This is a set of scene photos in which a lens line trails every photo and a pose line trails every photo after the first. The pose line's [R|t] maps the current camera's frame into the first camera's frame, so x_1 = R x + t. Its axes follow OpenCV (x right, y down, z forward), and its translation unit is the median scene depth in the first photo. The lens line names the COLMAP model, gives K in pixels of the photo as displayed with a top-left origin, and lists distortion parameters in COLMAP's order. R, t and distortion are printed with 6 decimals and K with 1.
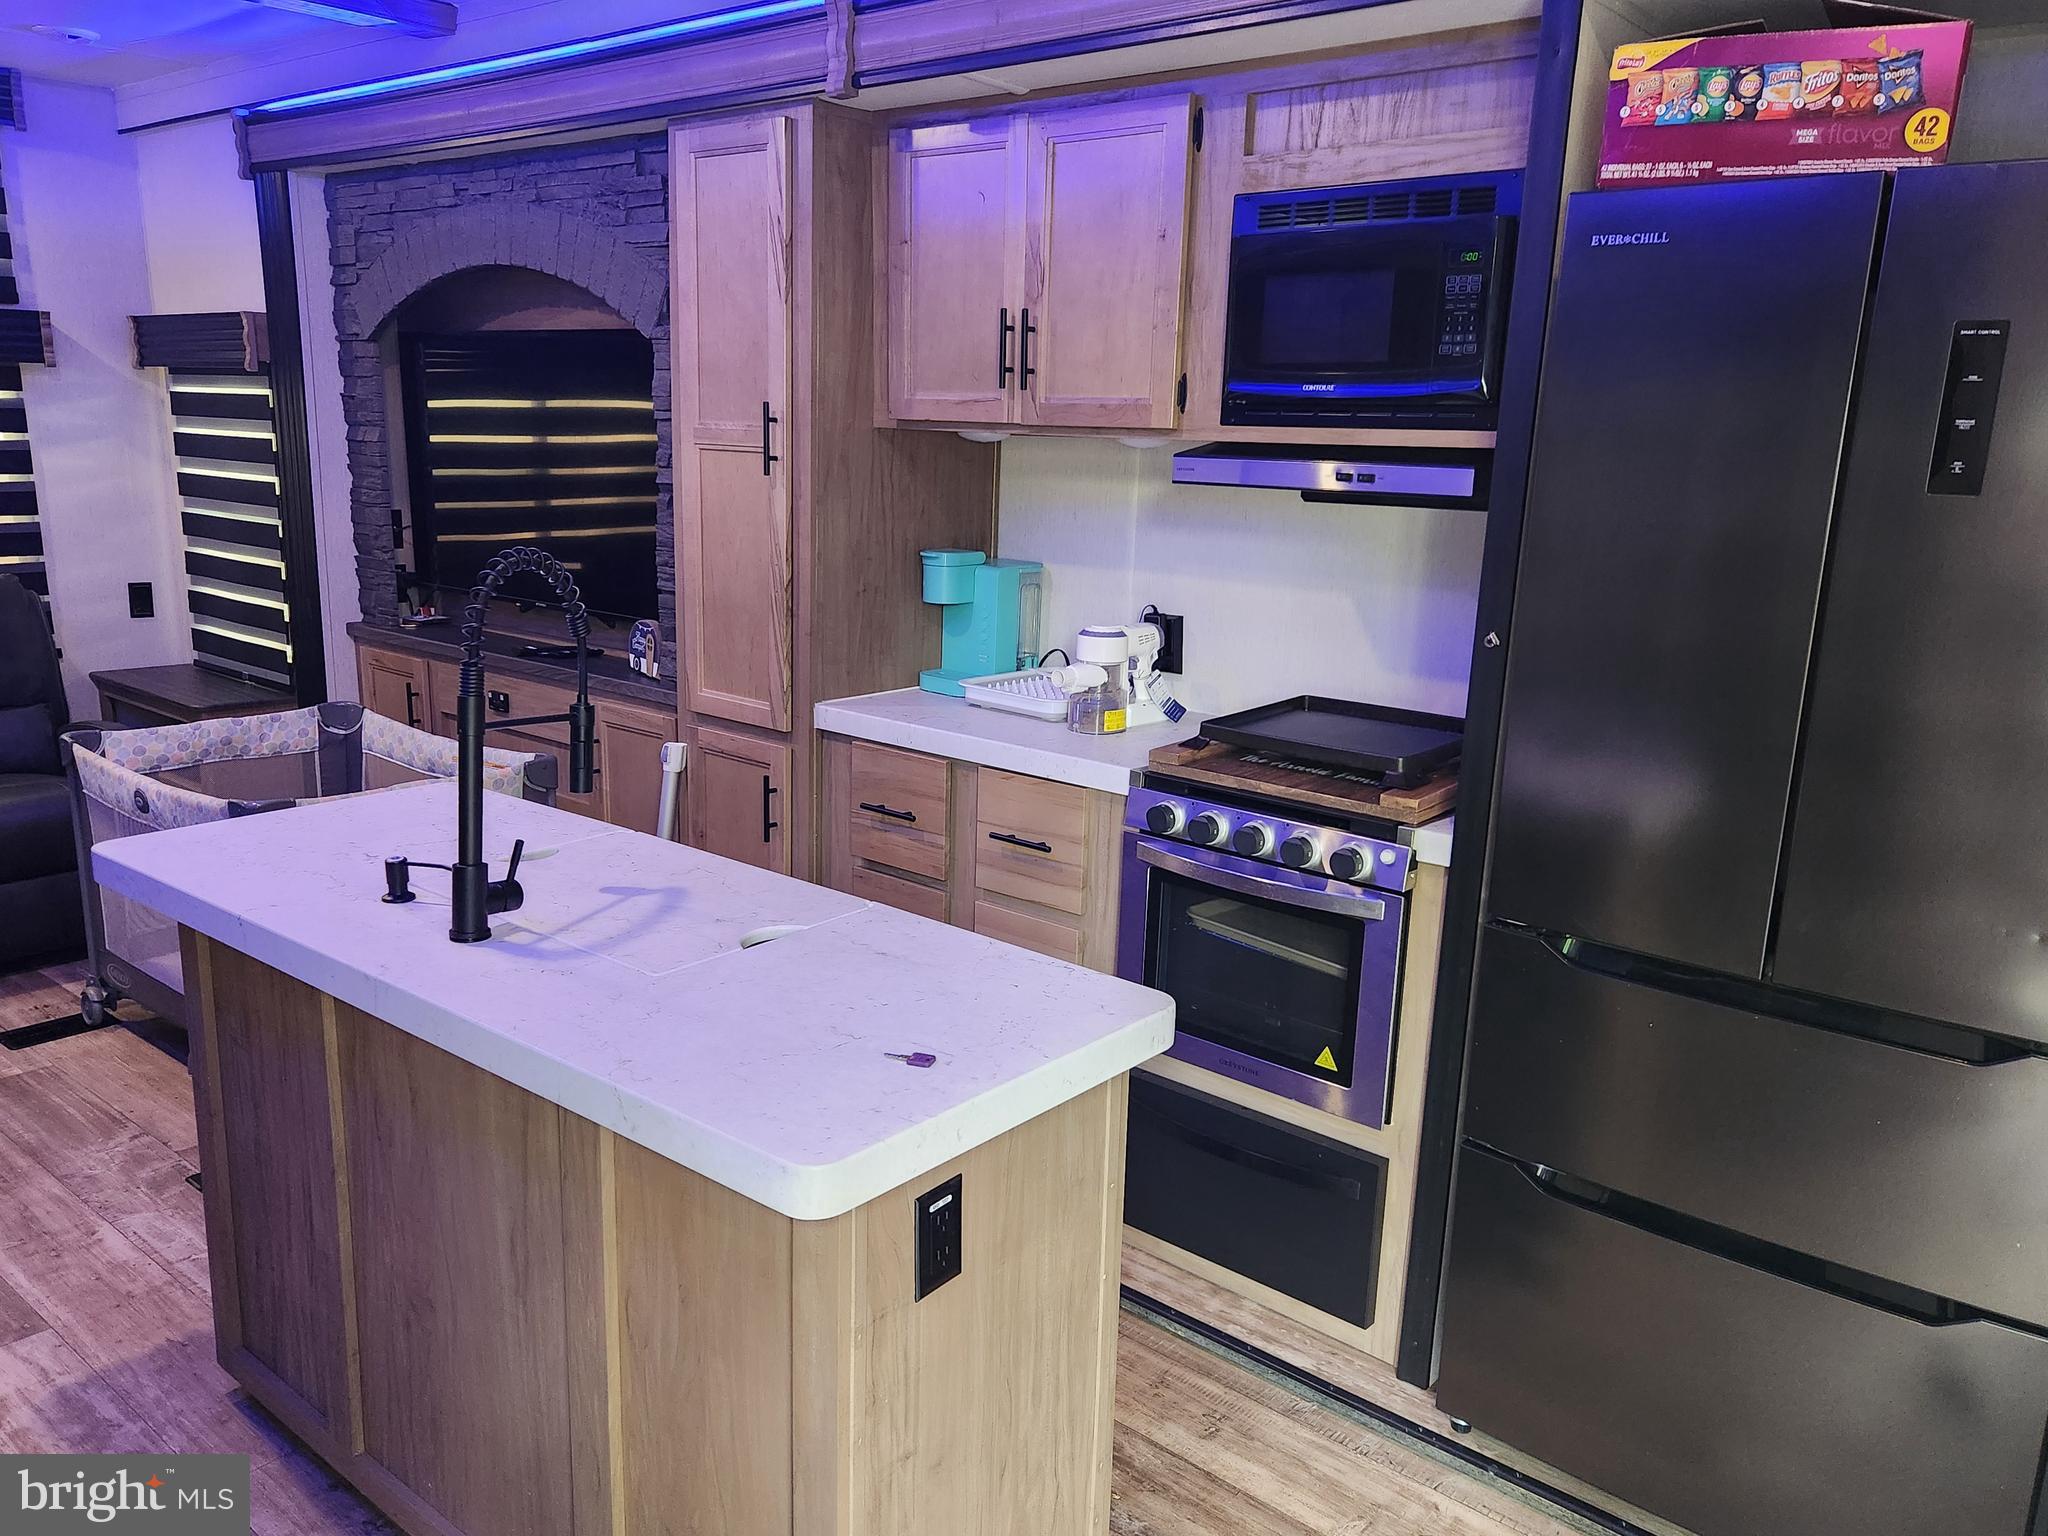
lens RADIAL K [[1535.8, 0, 1038.1], [0, 1535.8, 770.8], [0, 0, 1]] dist [0.071914, -0.044155]
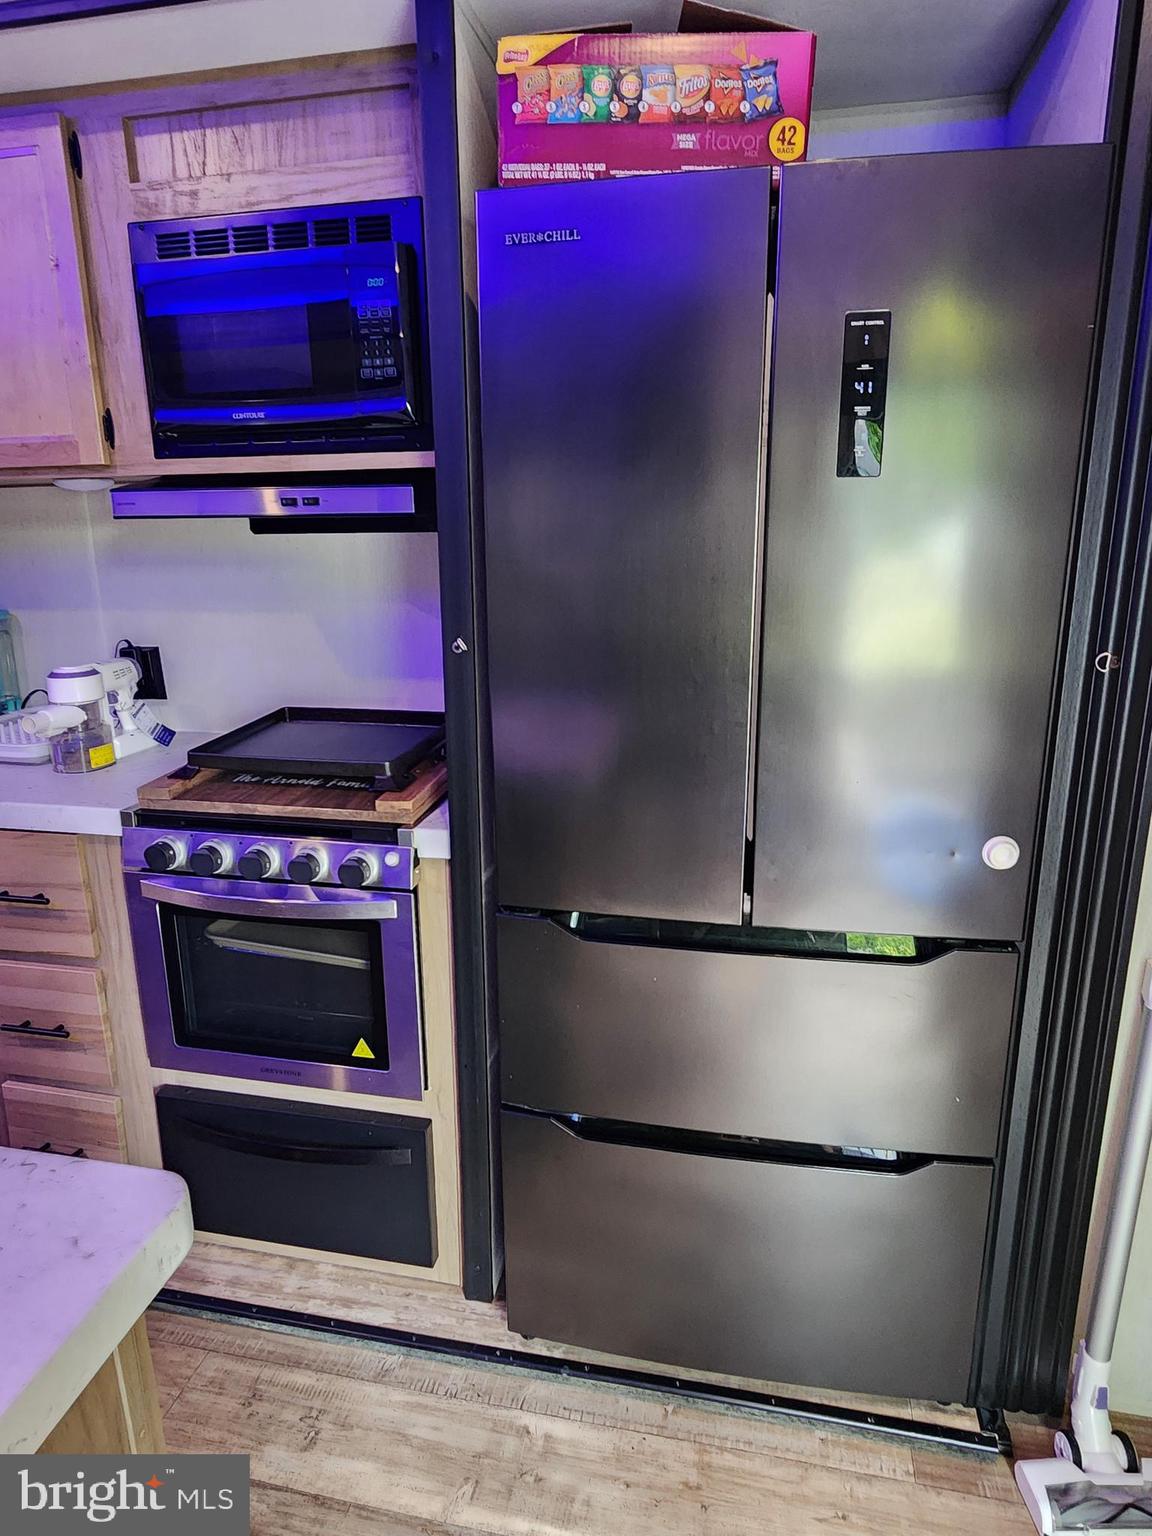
lens RADIAL K [[955.0, 0, 577.2], [0, 955.0, 754.2], [0, 0, 1]] dist [-0.001542, -0.001154]
pose [[0.881673, -0.161945, 0.443200, 0.057648], [0.143377, 0.986796, 0.075348, -0.044264], [-0.449550, -0.002887, 0.893251, 0.342767]]
